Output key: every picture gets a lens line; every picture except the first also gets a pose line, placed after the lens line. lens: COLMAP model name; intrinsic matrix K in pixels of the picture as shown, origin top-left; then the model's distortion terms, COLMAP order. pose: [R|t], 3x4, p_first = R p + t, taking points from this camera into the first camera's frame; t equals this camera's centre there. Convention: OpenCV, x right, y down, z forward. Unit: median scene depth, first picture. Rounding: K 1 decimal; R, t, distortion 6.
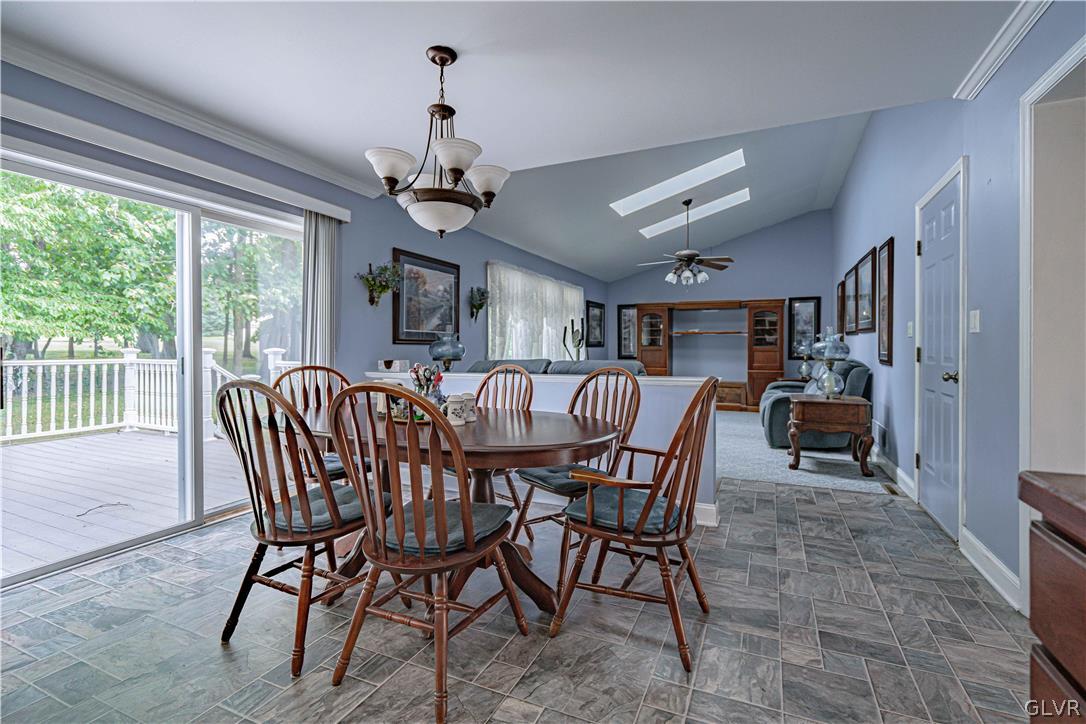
lens RADIAL K [[491.3, 0, 547.2], [0, 491.3, 352.2], [0, 0, 1]] dist [-0.000511, -0.000041]
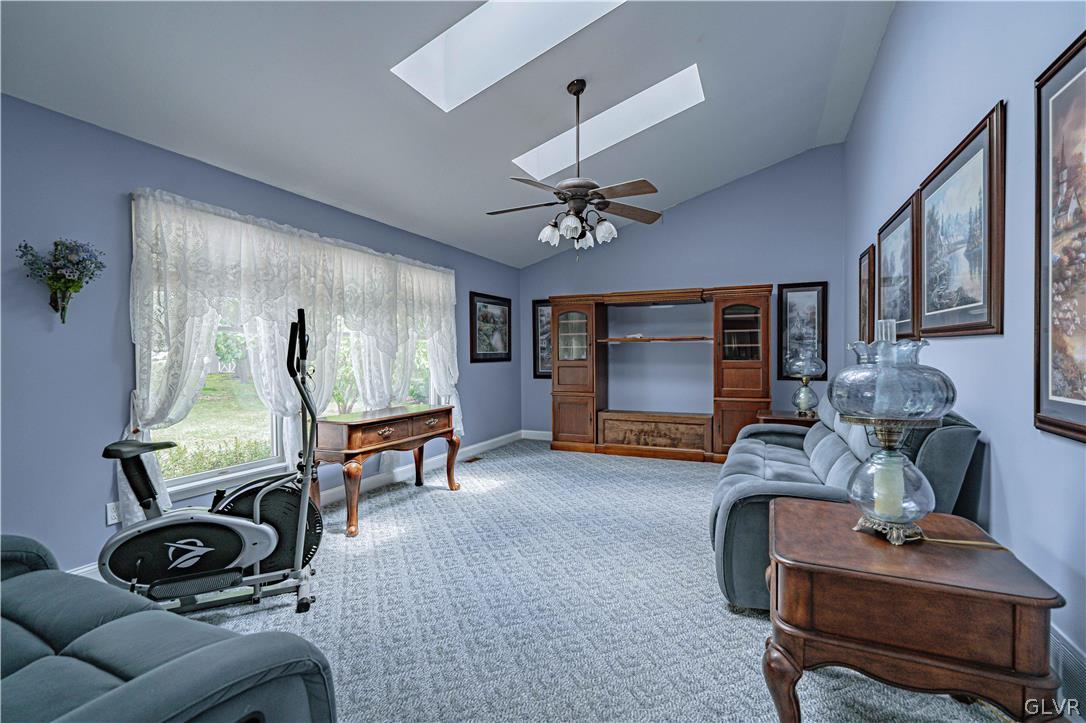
lens RADIAL K [[491.2, 0, 538.4], [0, 491.2, 364.2], [0, 0, 1]] dist [0.000127, -0.000196]
pose [[0.999953, -0.007891, -0.005553, 0.184570], [0.007940, 0.999929, 0.008832, -0.014199], [0.005483, -0.008875, 0.999946, 0.361010]]
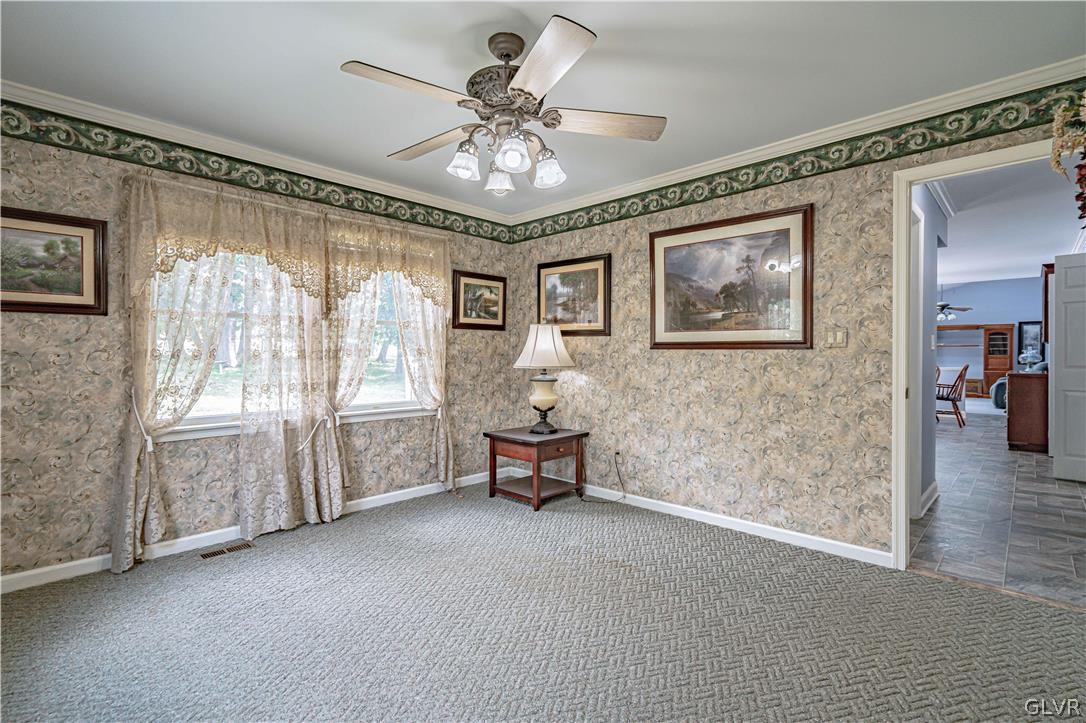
lens RADIAL K [[500.7, 0, 543.0], [0, 500.7, 361.5], [0, 0, 1]] dist [-0.000221, -0.000176]
pose [[0.941718, 0.005768, -0.336353, -0.353825], [-0.003793, 0.999971, 0.006528, 0.003464], [0.336381, -0.004872, 0.941713, -0.914909]]
